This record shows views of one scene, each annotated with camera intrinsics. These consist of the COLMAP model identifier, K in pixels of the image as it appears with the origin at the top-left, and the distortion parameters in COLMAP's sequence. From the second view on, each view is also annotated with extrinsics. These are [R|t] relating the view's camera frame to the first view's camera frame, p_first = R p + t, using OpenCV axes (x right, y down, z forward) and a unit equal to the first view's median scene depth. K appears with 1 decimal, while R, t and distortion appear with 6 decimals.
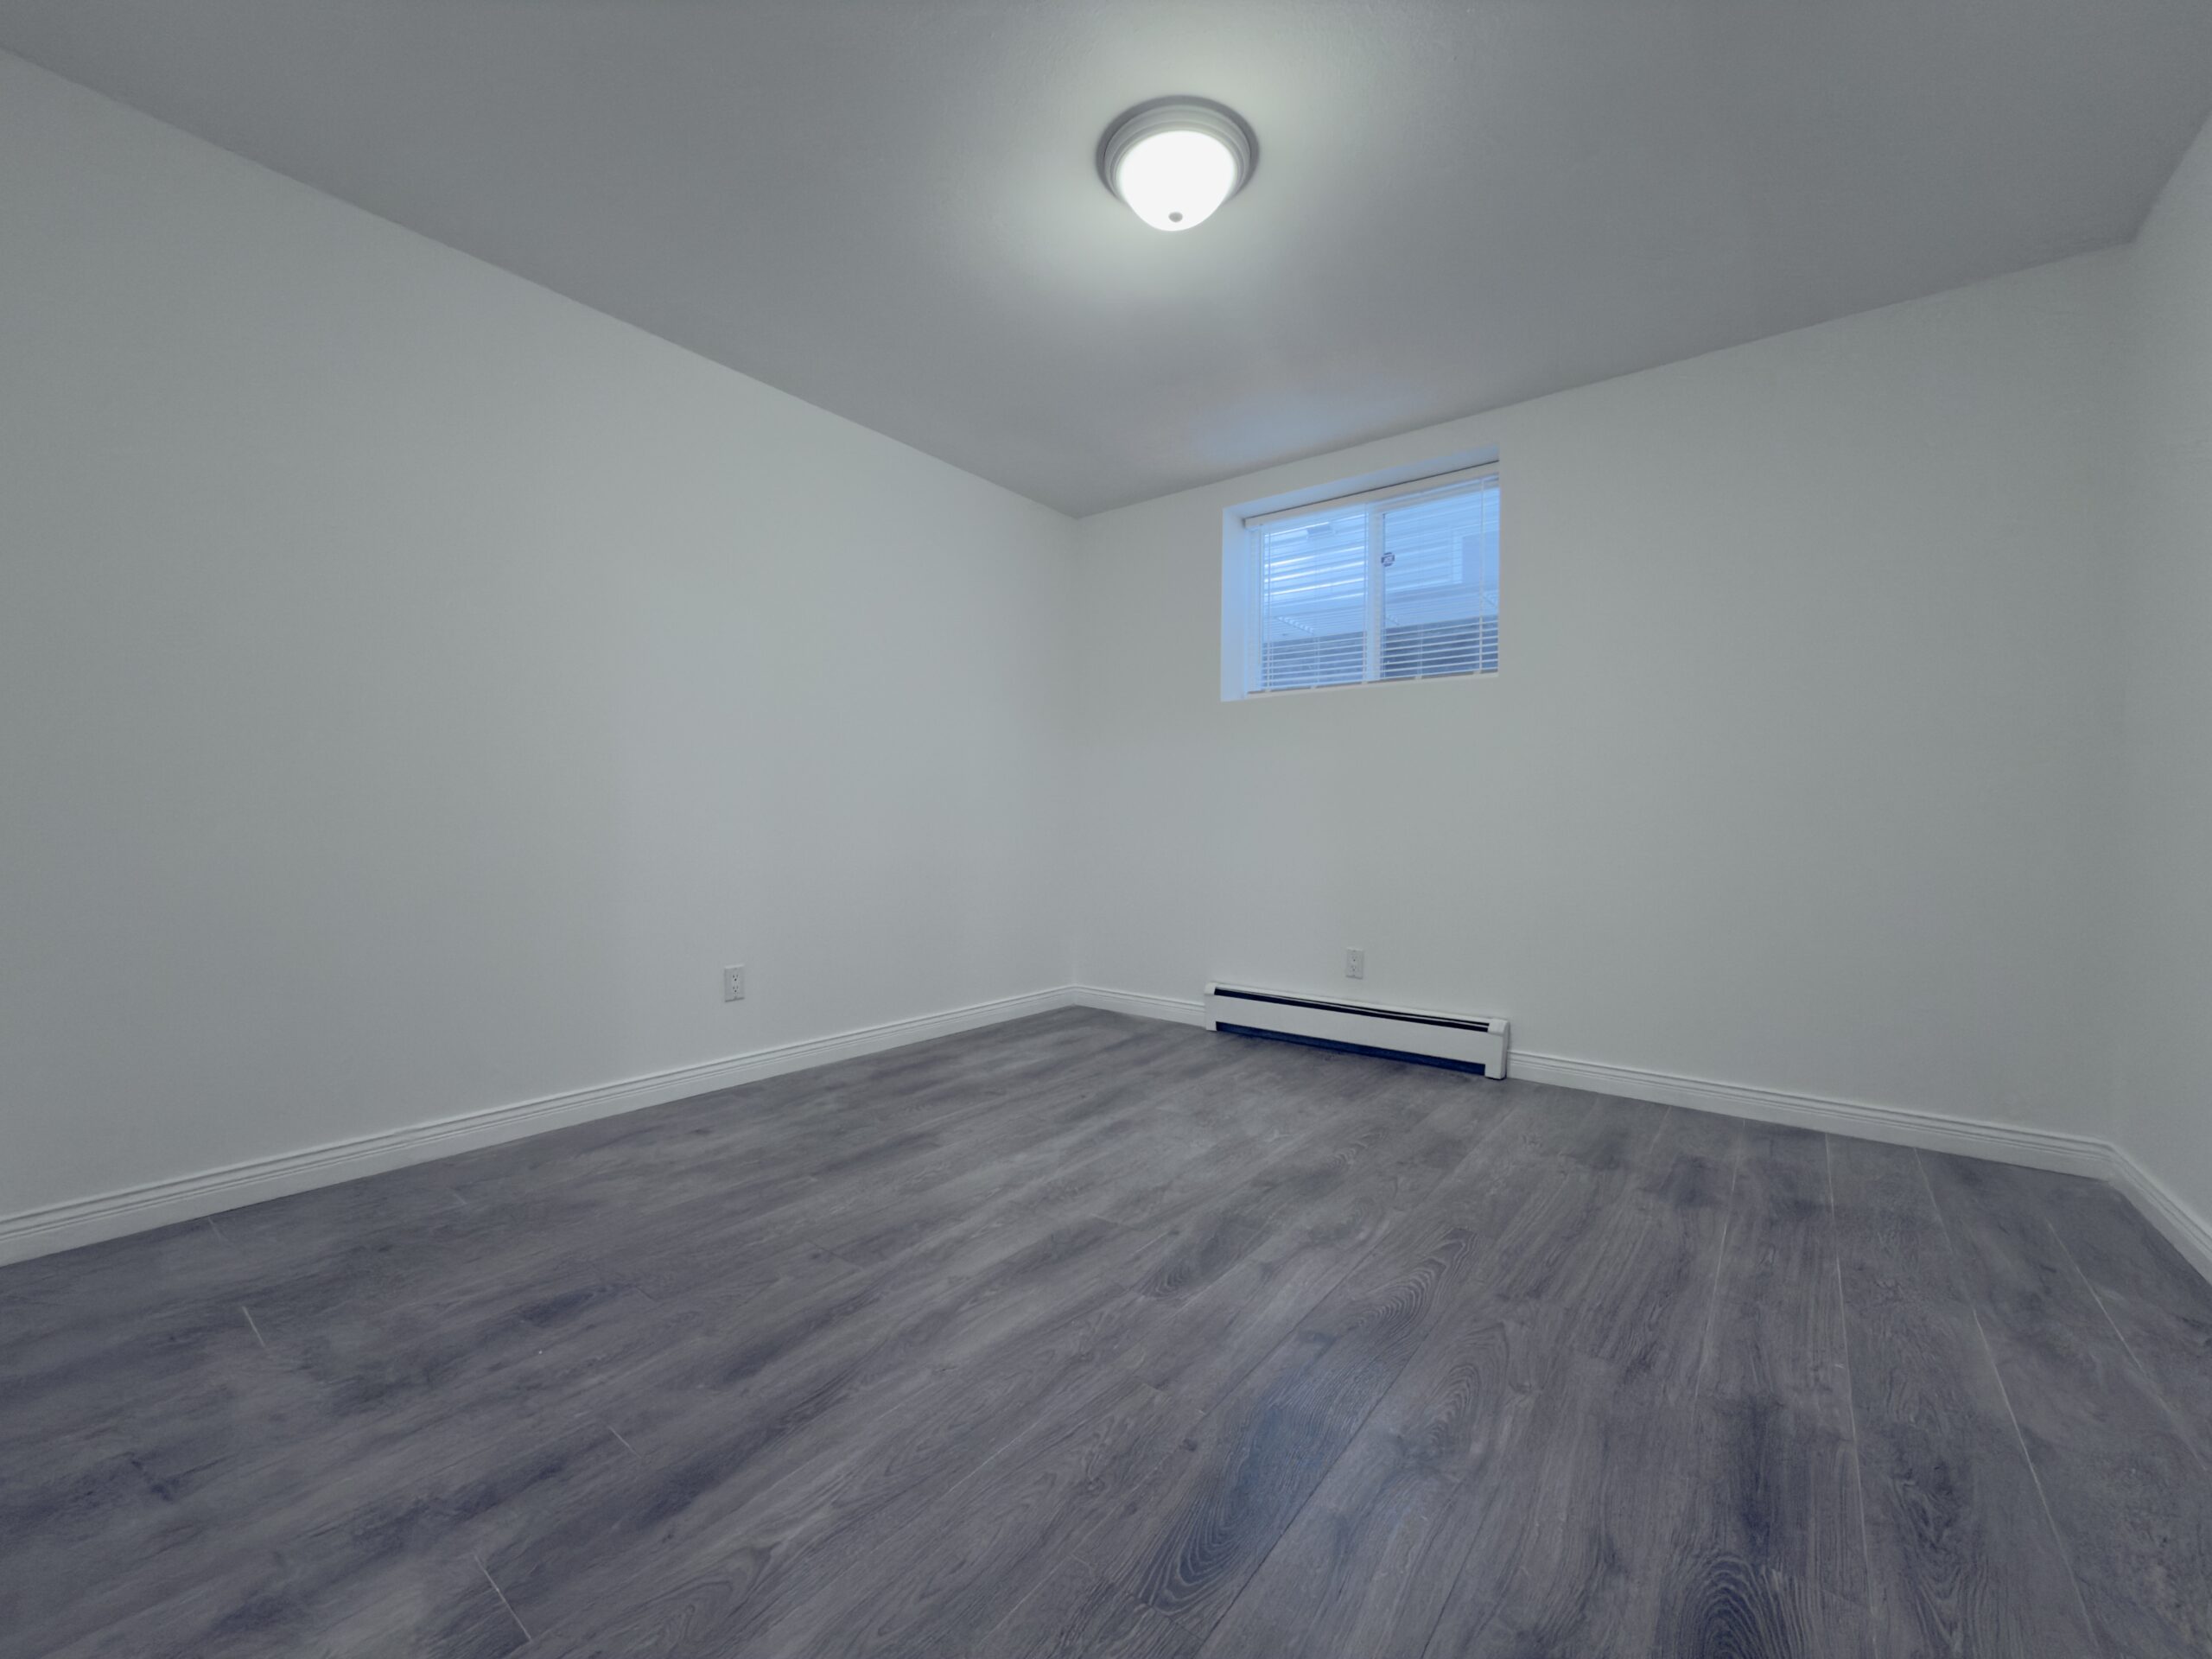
lens RADIAL K [[879.1, 0, 1106.0], [0, 879.1, 829.5], [0, 0, 1]] dist [-0.000988, -0.000276]
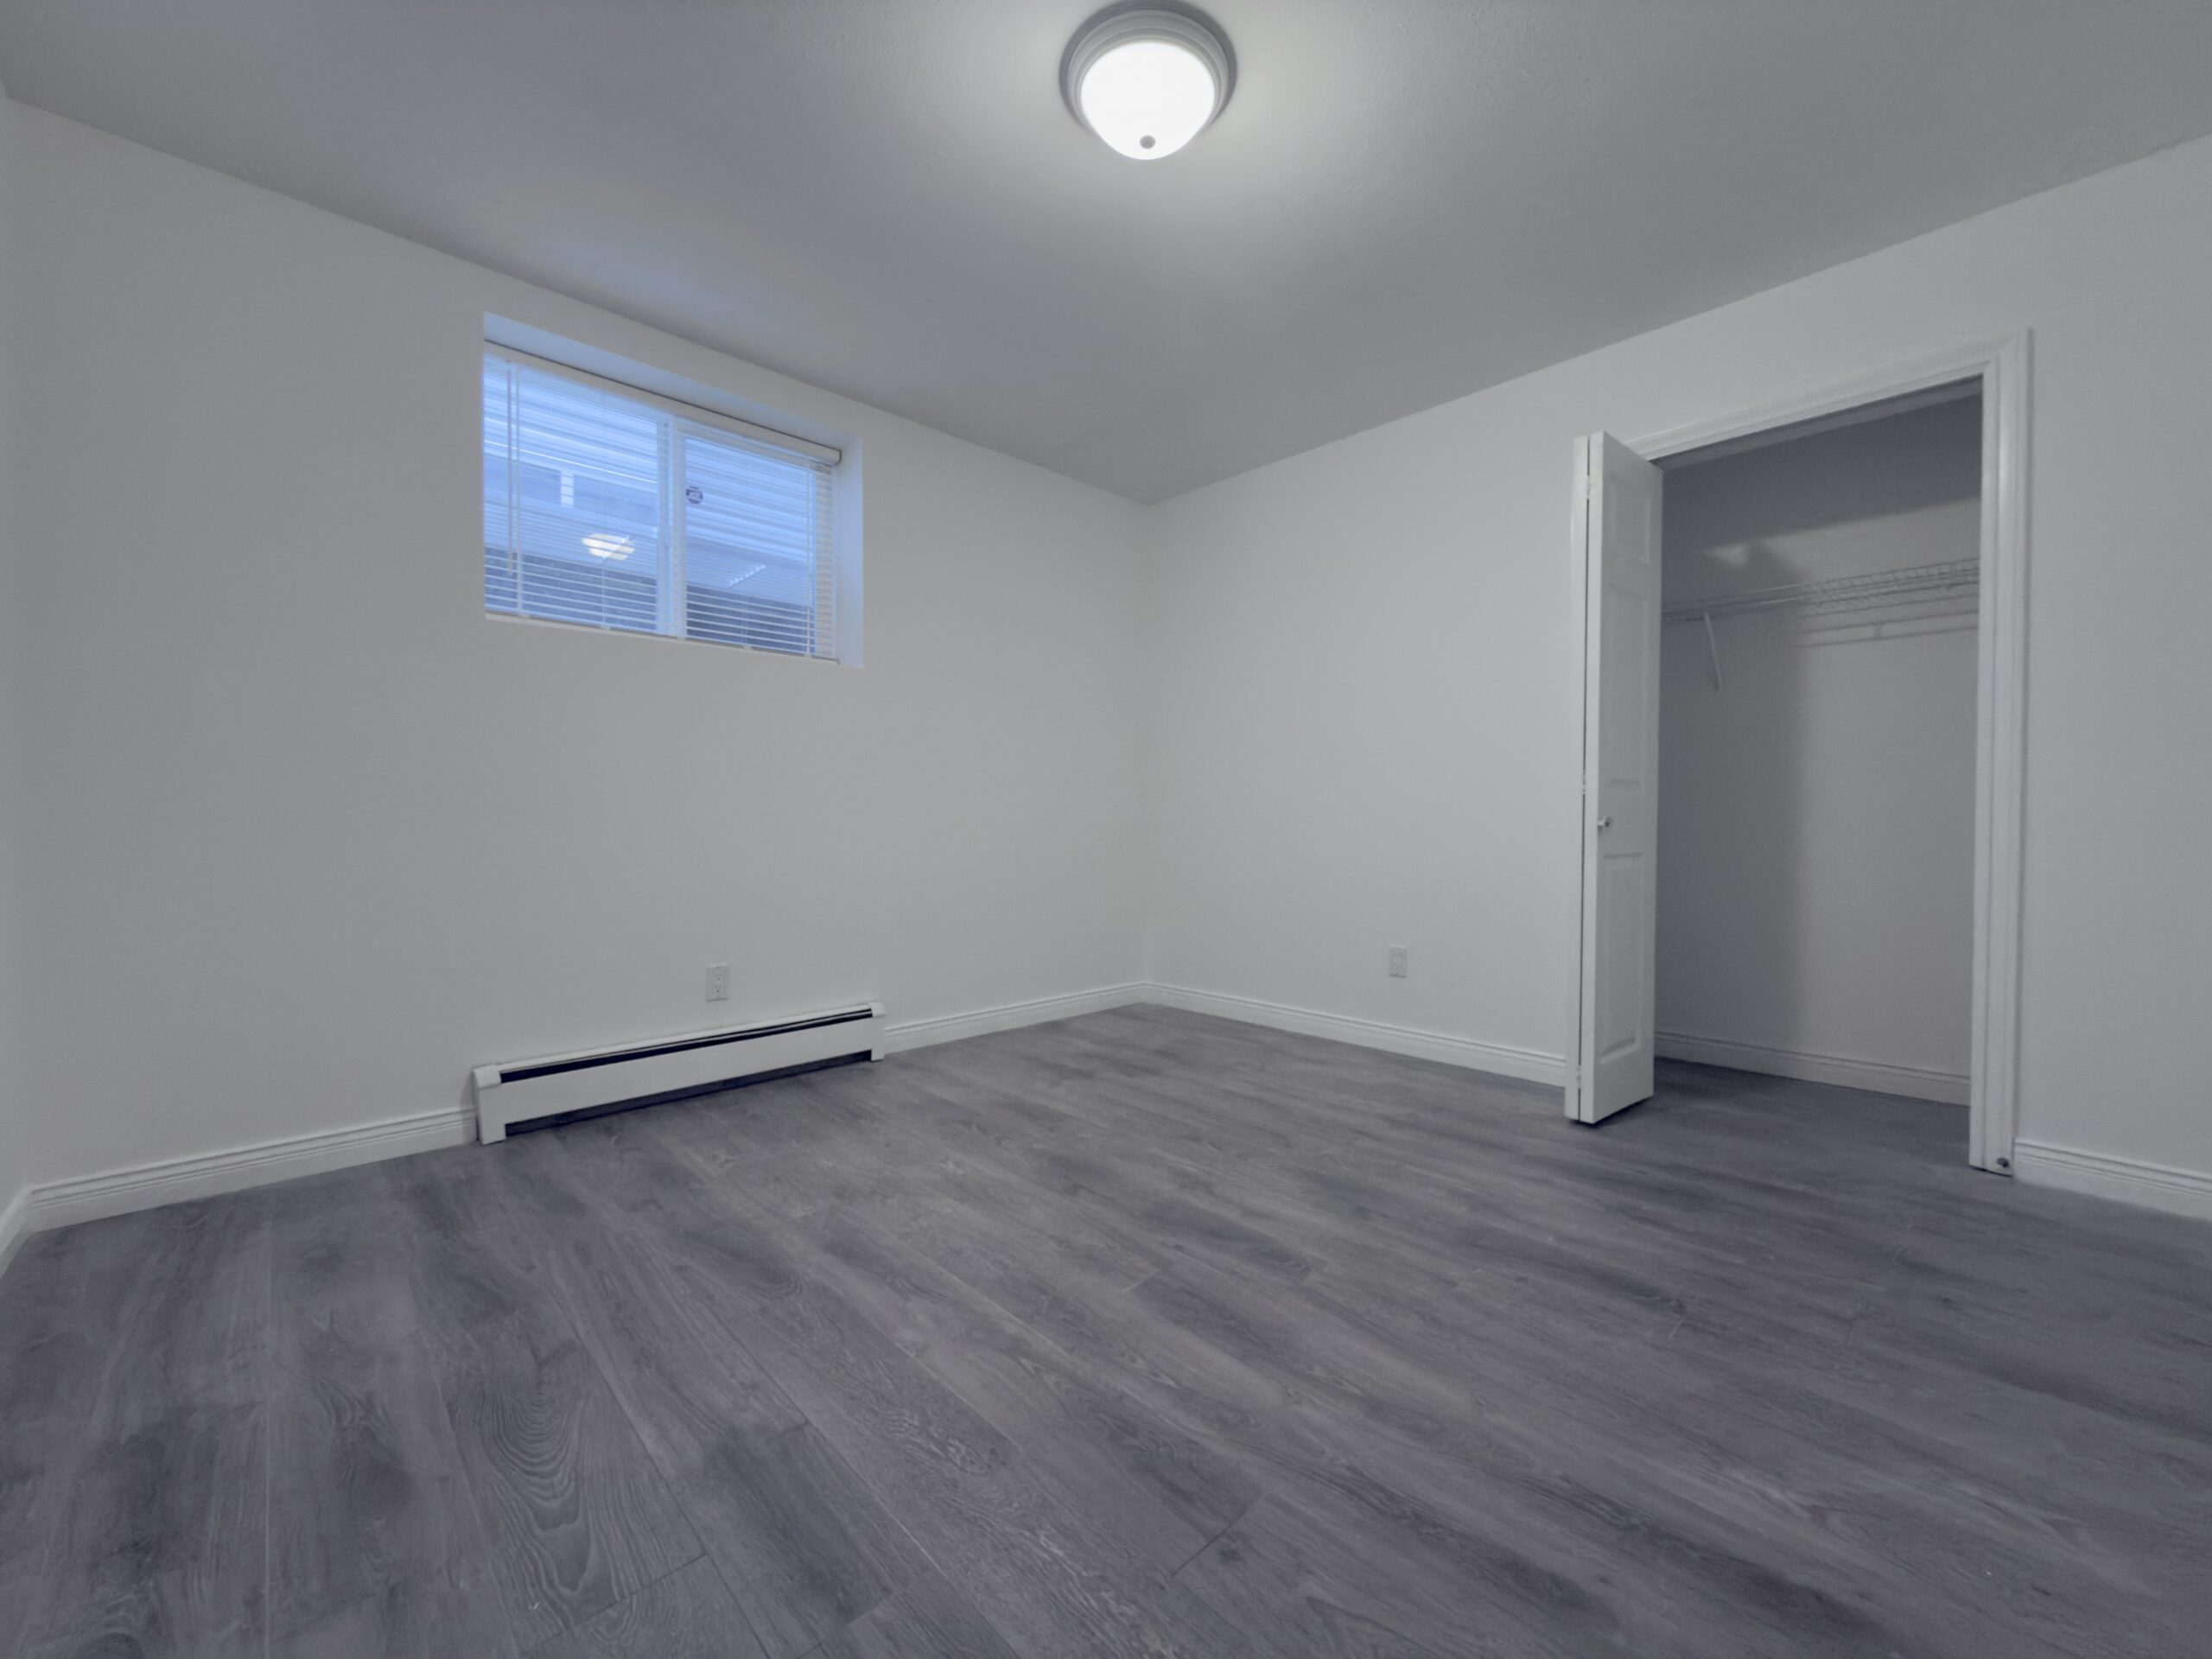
lens RADIAL K [[879.1, 0, 1106.0], [0, 879.1, 829.5], [0, 0, 1]] dist [-0.000988, -0.000276]
pose [[0.148175, -0.018889, 0.988781, -0.819620], [0.007366, 0.999811, 0.017996, -0.005752], [-0.988934, 0.004616, 0.148286, 0.895489]]
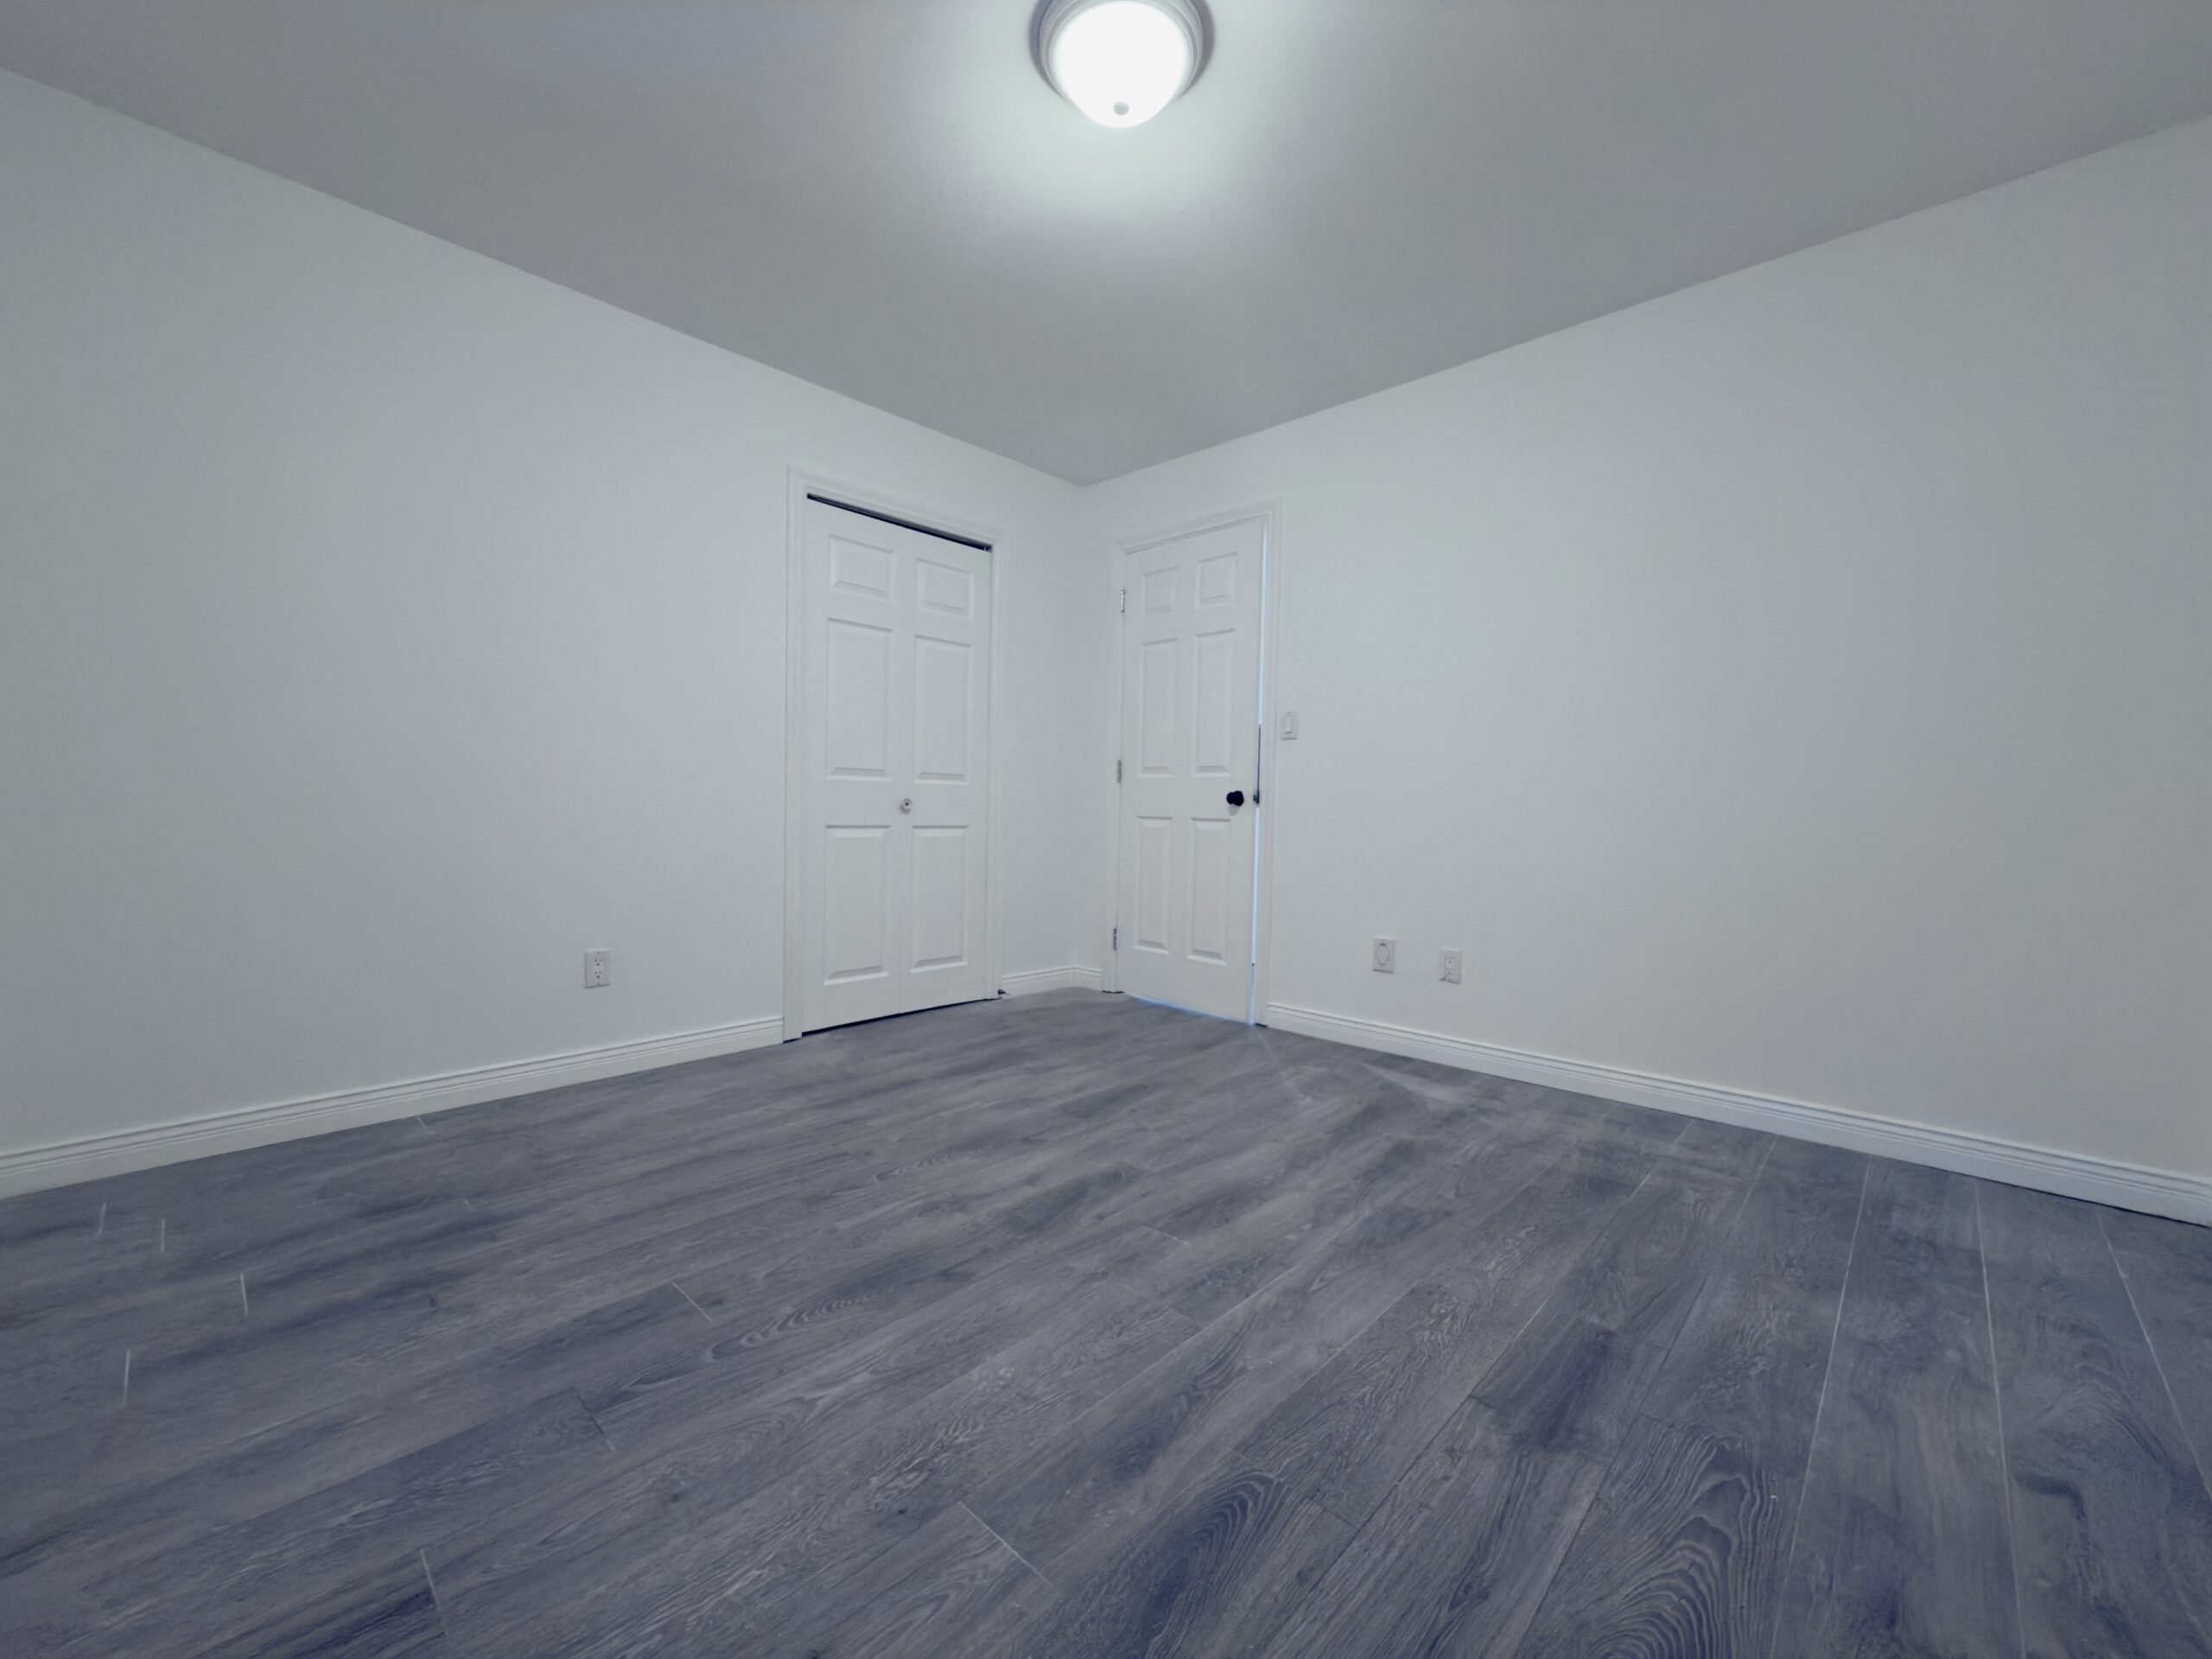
lens RADIAL K [[879.1, 0, 1106.0], [0, 879.1, 829.5], [0, 0, 1]] dist [-0.000988, -0.000276]
pose [[-0.995367, -0.025280, 0.092763, -0.006796], [-0.022102, 0.999138, 0.035130, -0.002771], [-0.093571, 0.032917, -0.995068, 1.869864]]
